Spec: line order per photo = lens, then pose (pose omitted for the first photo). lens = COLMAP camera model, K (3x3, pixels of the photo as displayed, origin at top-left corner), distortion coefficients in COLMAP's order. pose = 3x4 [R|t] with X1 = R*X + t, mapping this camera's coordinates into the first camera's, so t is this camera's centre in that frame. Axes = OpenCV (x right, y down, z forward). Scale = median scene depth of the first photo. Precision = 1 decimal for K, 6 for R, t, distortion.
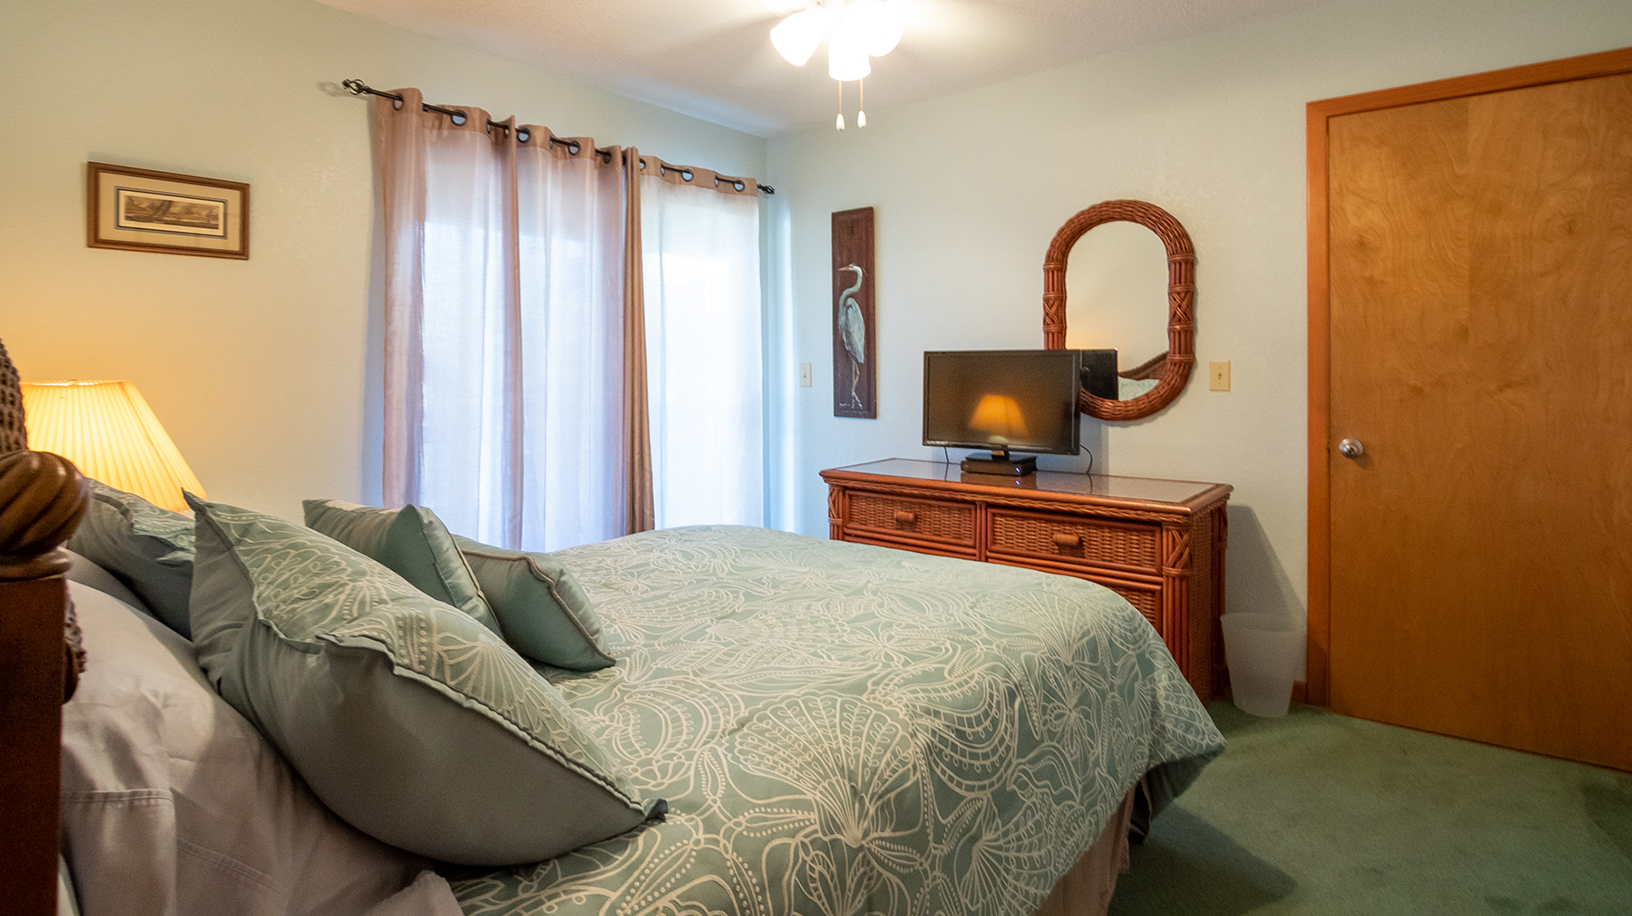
lens RADIAL K [[820.5, 0, 816.0], [0, 820.5, 458.0], [0, 0, 1]] dist [-0.002945, -0.000560]
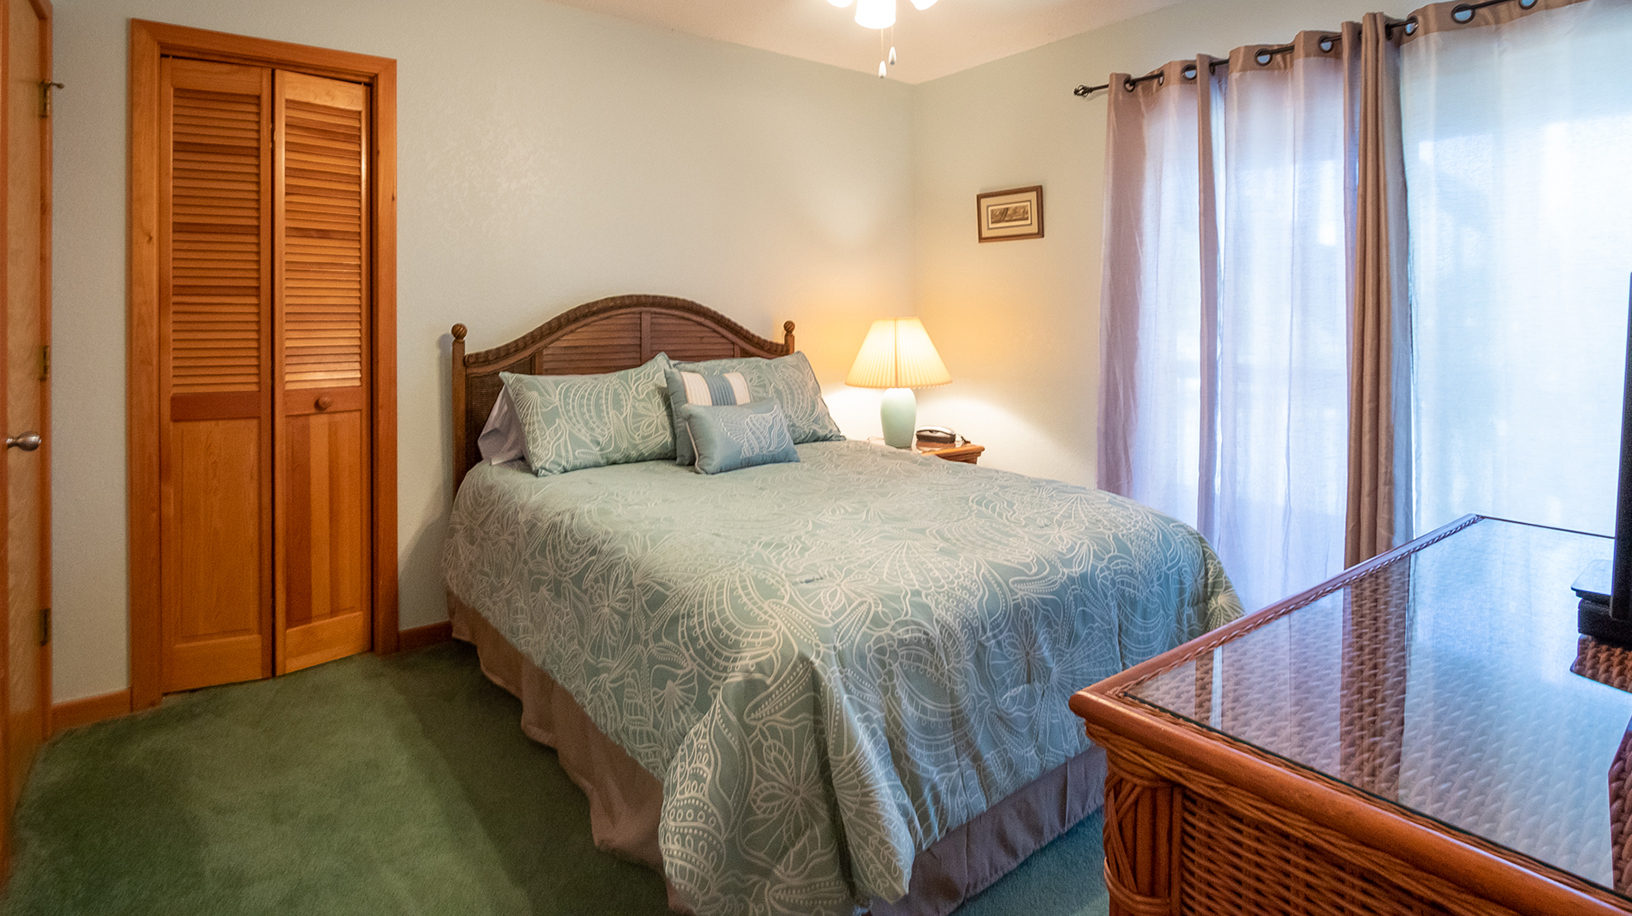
lens RADIAL K [[820.5, 0, 816.0], [0, 820.5, 458.0], [0, 0, 1]] dist [-0.002945, -0.000560]
pose [[-0.245728, 0.177188, -0.953007, 0.948398], [-0.116455, 0.970634, 0.210493, -0.131422], [0.962318, 0.162706, -0.217877, 1.078459]]
